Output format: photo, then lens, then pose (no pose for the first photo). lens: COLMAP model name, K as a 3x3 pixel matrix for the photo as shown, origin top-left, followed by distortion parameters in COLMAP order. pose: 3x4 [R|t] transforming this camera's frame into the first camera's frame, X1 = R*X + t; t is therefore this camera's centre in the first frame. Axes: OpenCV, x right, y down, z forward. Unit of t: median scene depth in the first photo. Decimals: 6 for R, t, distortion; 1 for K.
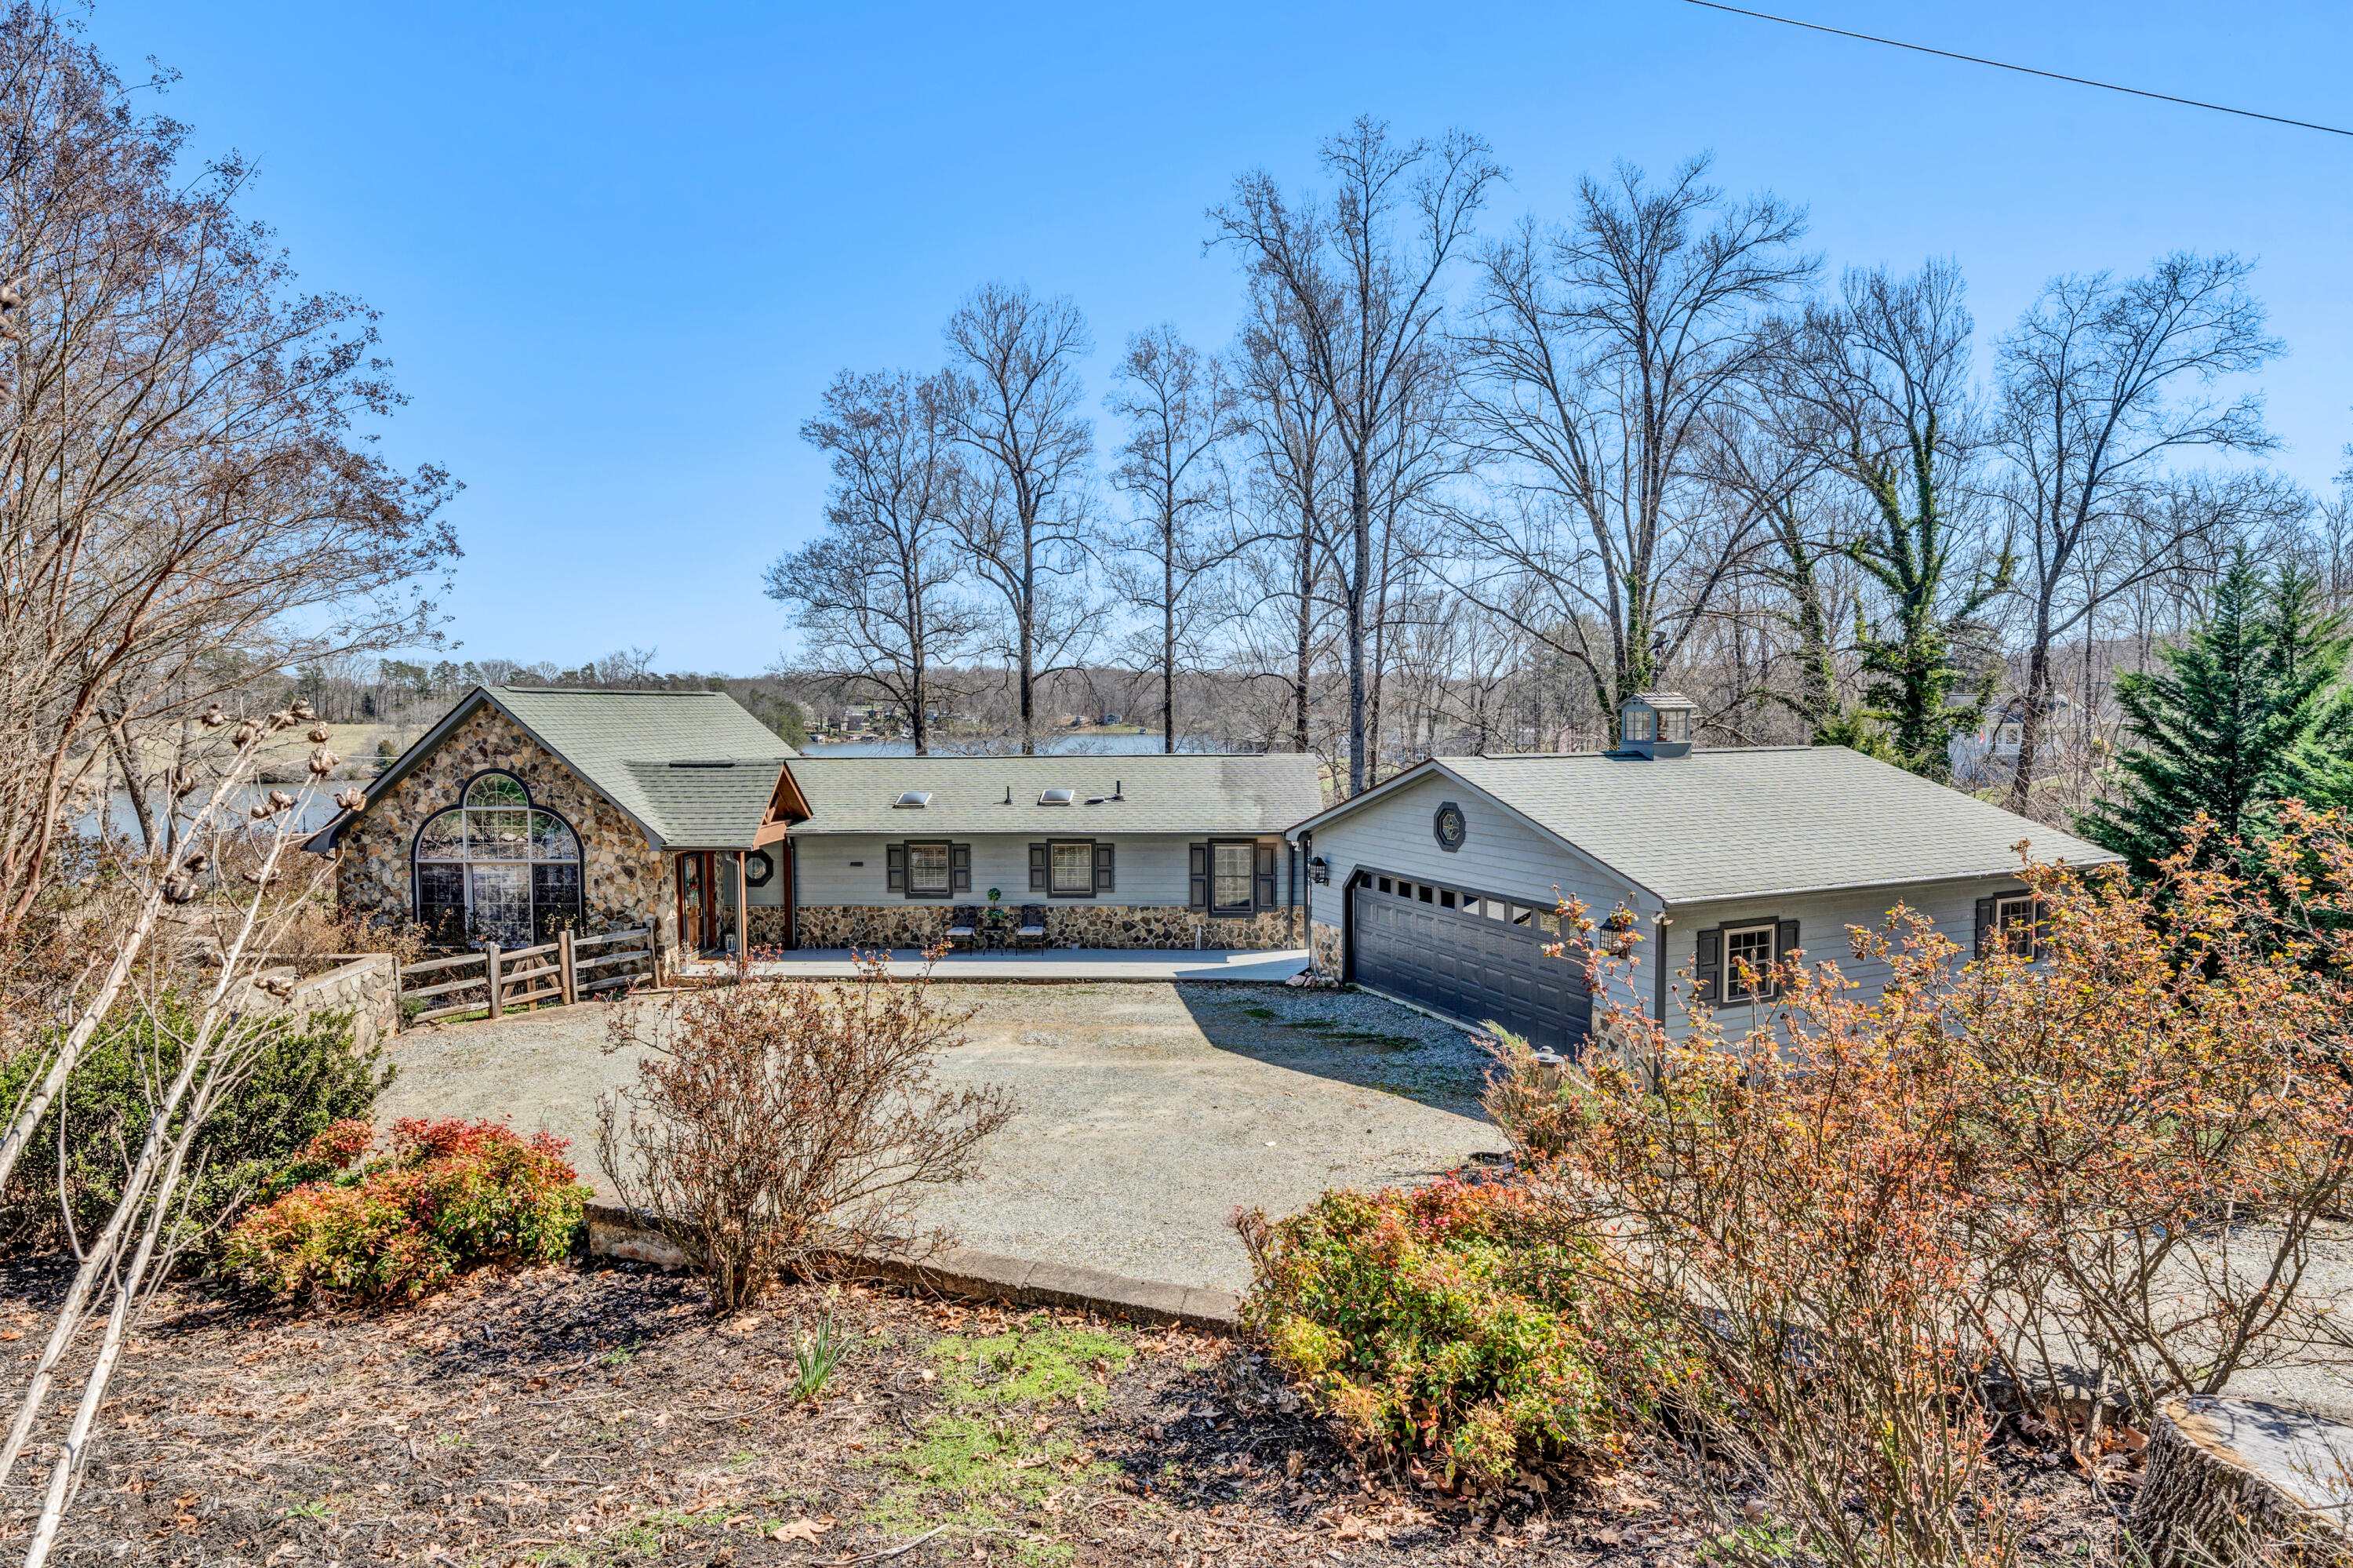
lens RADIAL K [[1218.9, 0, 1194.1], [0, 1218.9, 781.4], [0, 0, 1]] dist [0.011822, -0.005288]
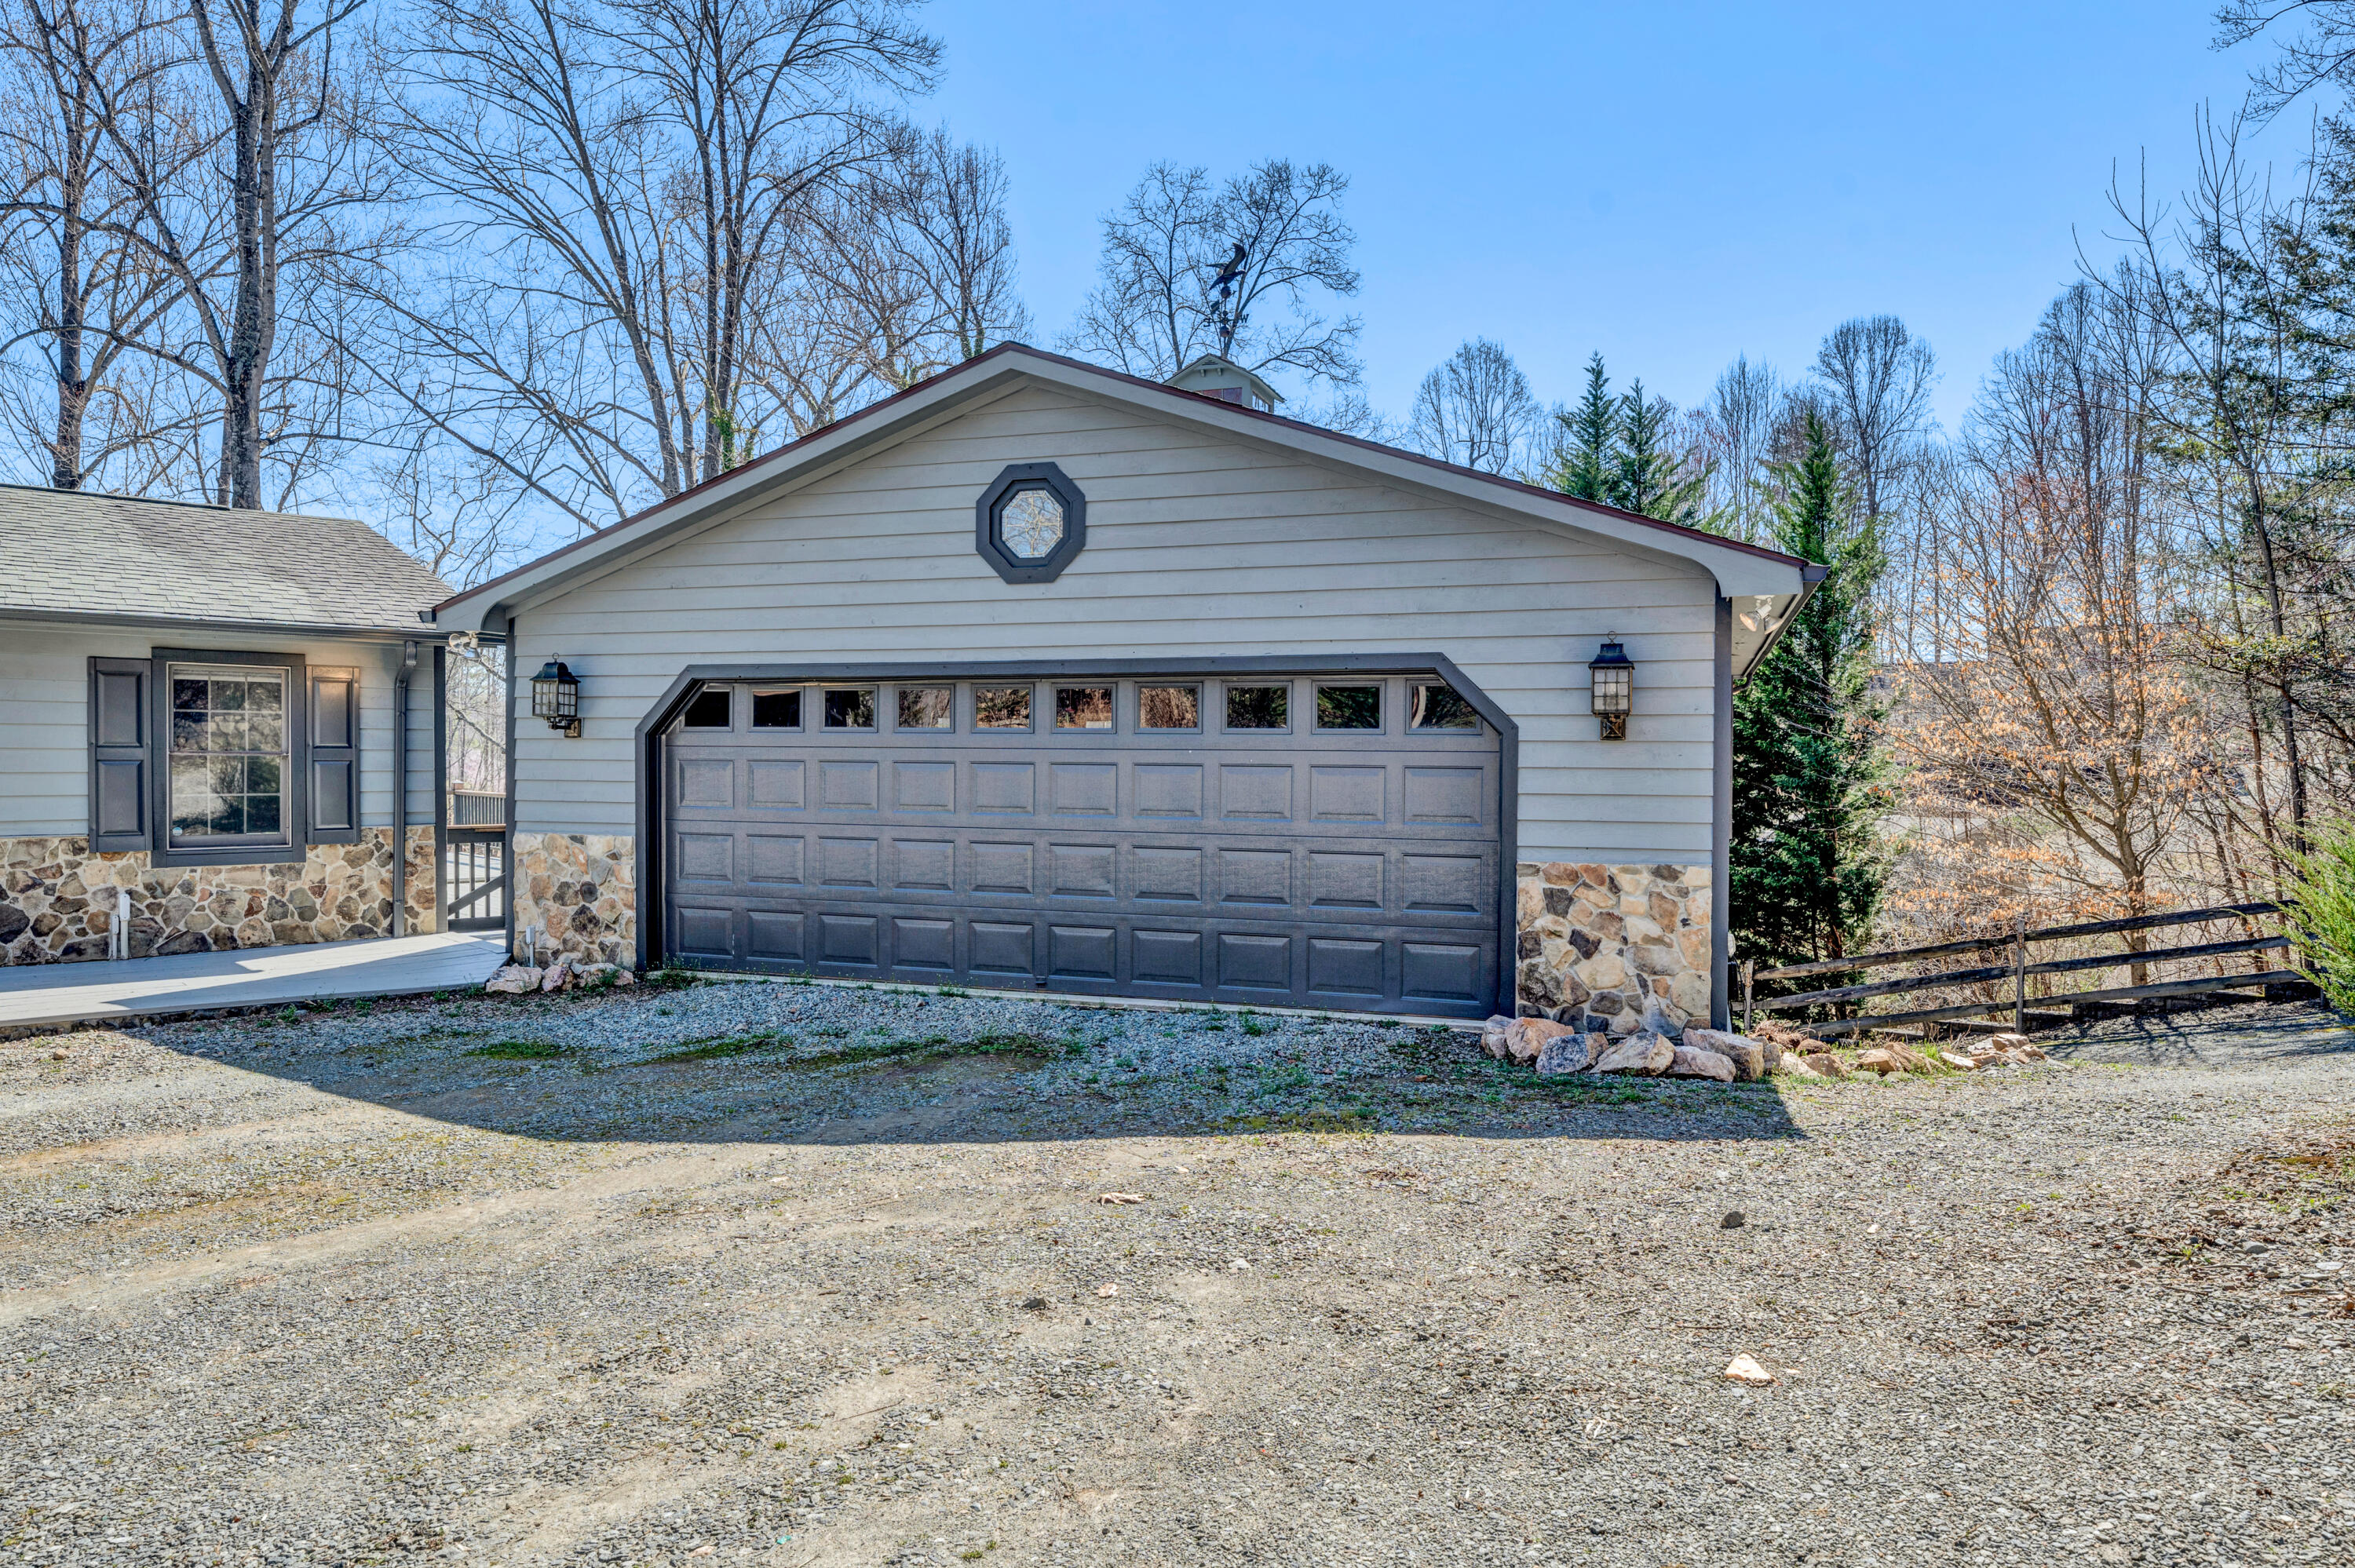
lens RADIAL K [[1484.3, 0, 1178.2], [0, 1484.3, 784.8], [0, 0, 1]] dist [-0.003955, -0.000472]
pose [[0.693576, -0.005524, 0.720362, -0.094791], [0.034724, 0.999065, -0.025773, 0.110757], [-0.719546, 0.042890, 0.693119, 0.483232]]
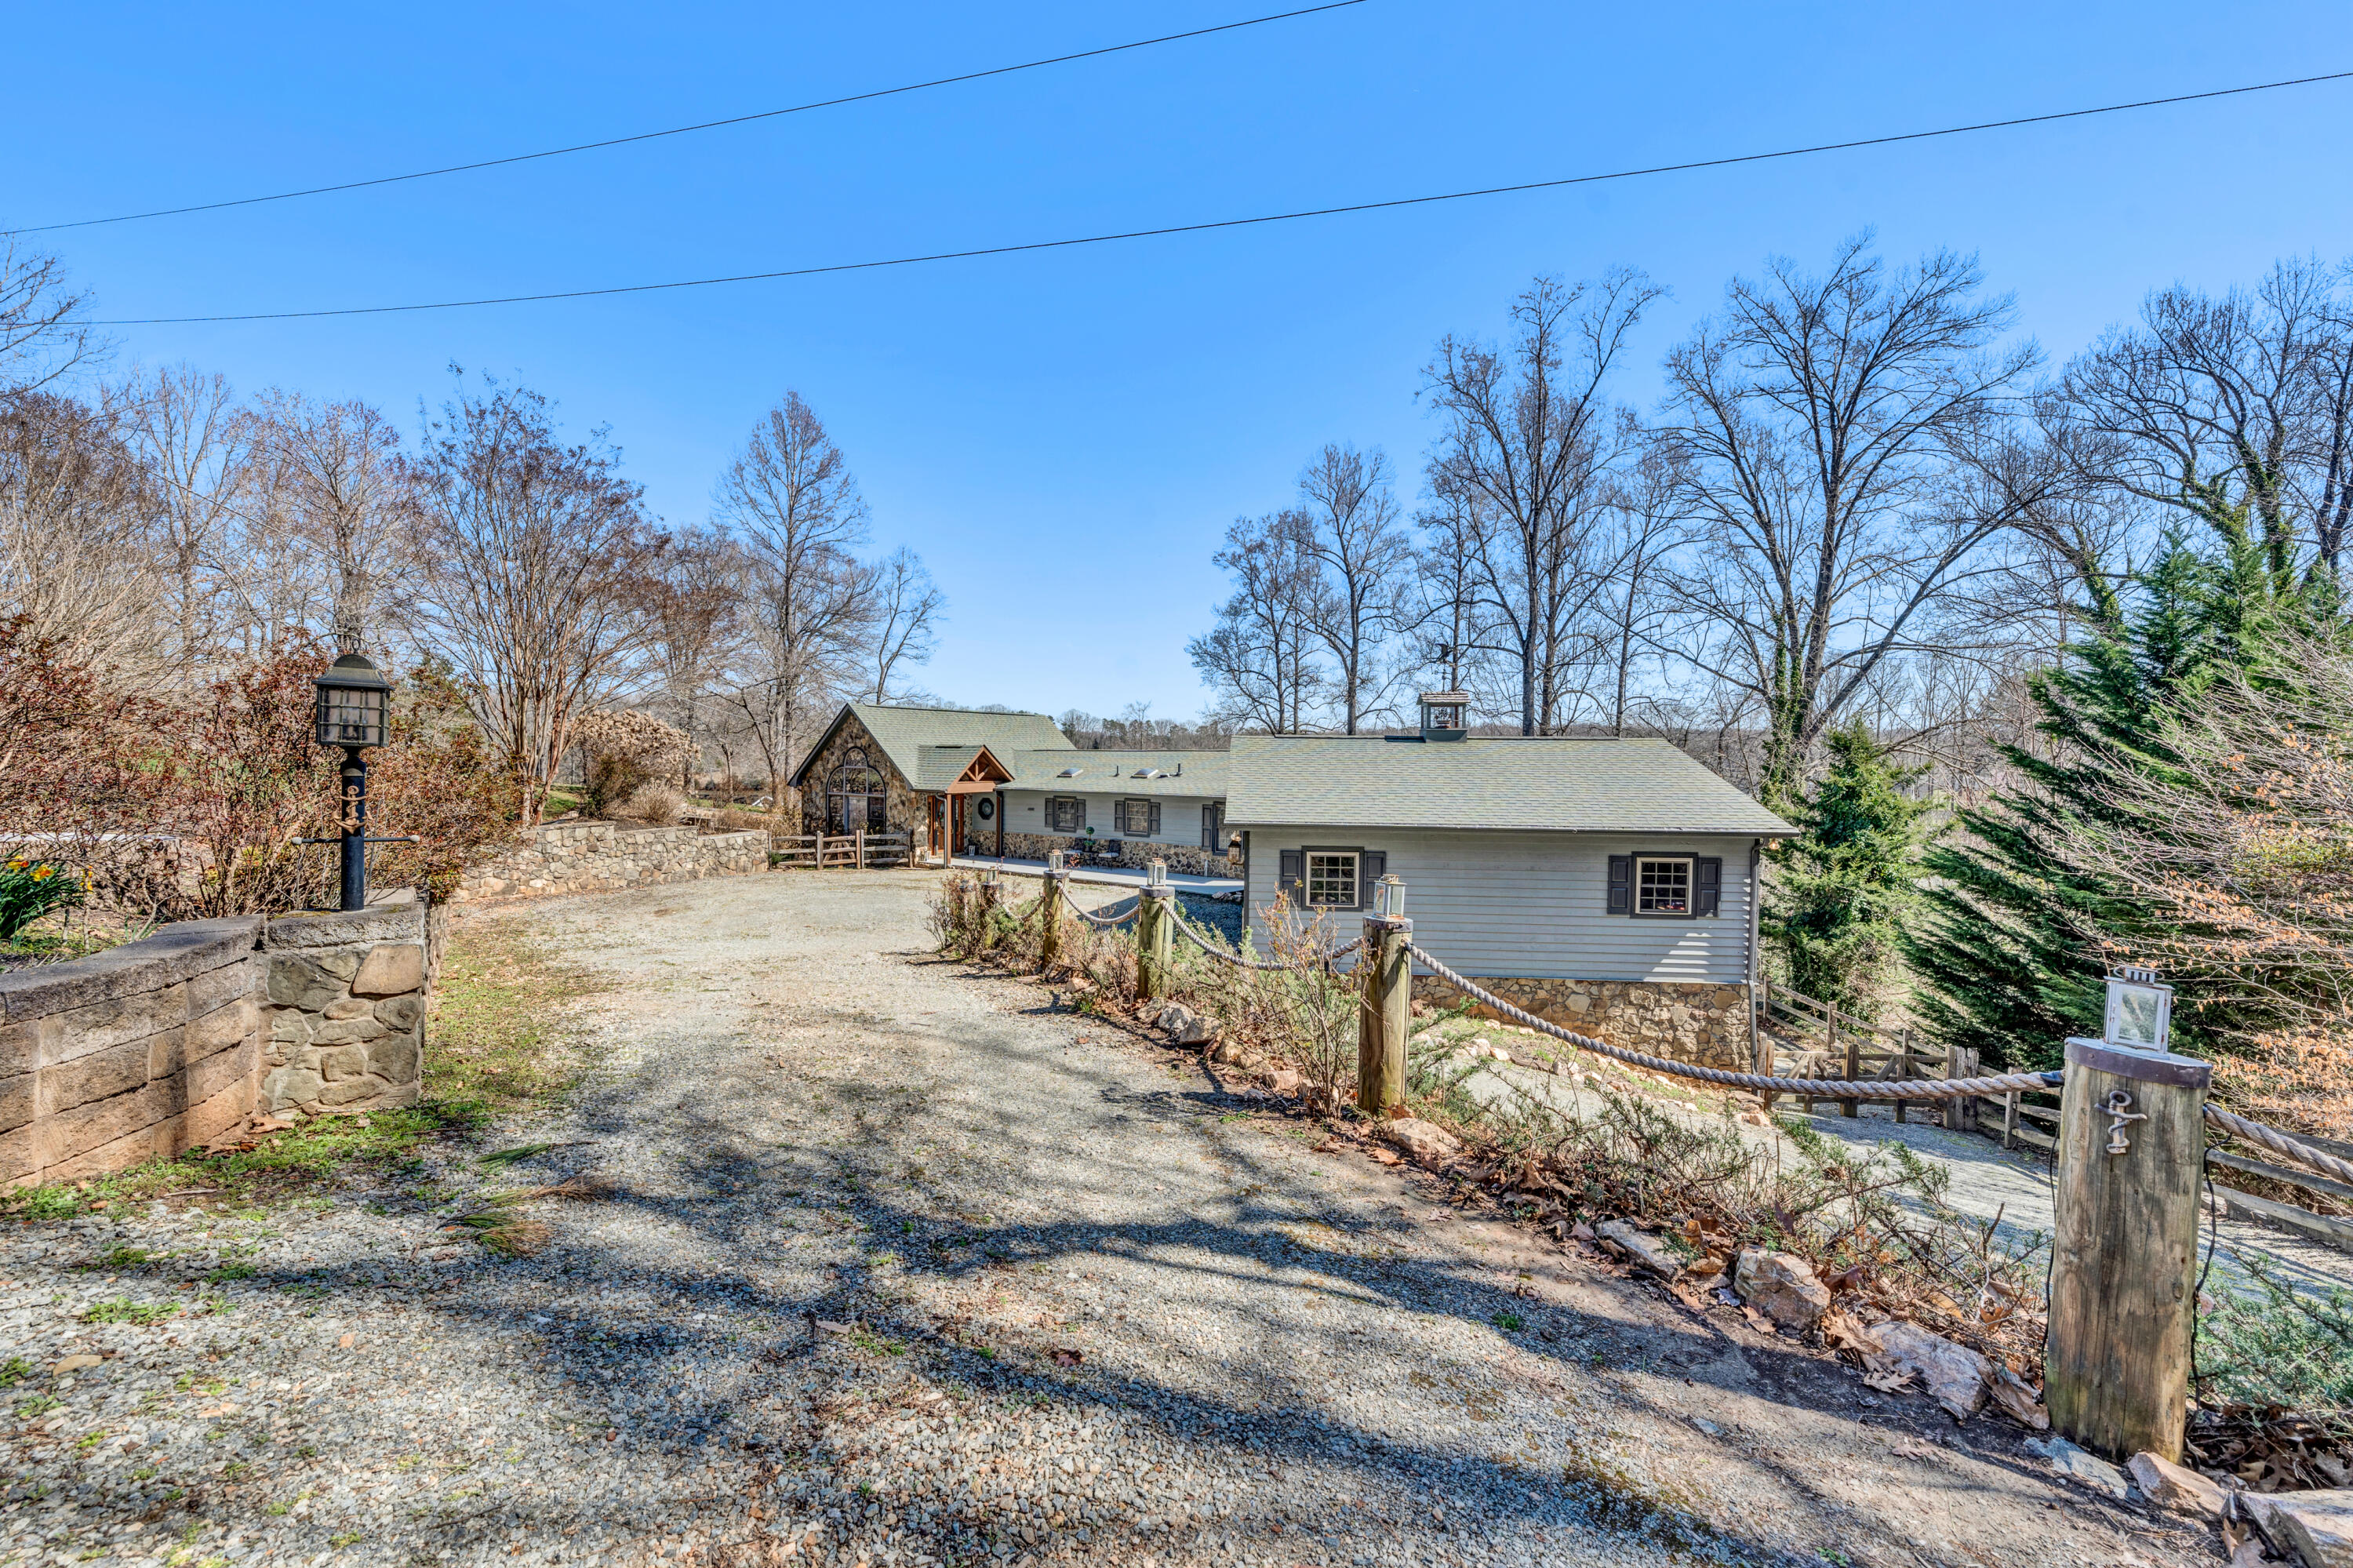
lens RADIAL K [[886.0, 0, 1189.4], [0, 886.0, 777.4], [0, 0, 1]] dist [-0.001255, -0.000073]
pose [[0.868240, 0.026294, -0.495446, 0.524932], [-0.043316, 0.998799, -0.022901, 0.043560], [0.494249, 0.041344, 0.868337, 0.048518]]
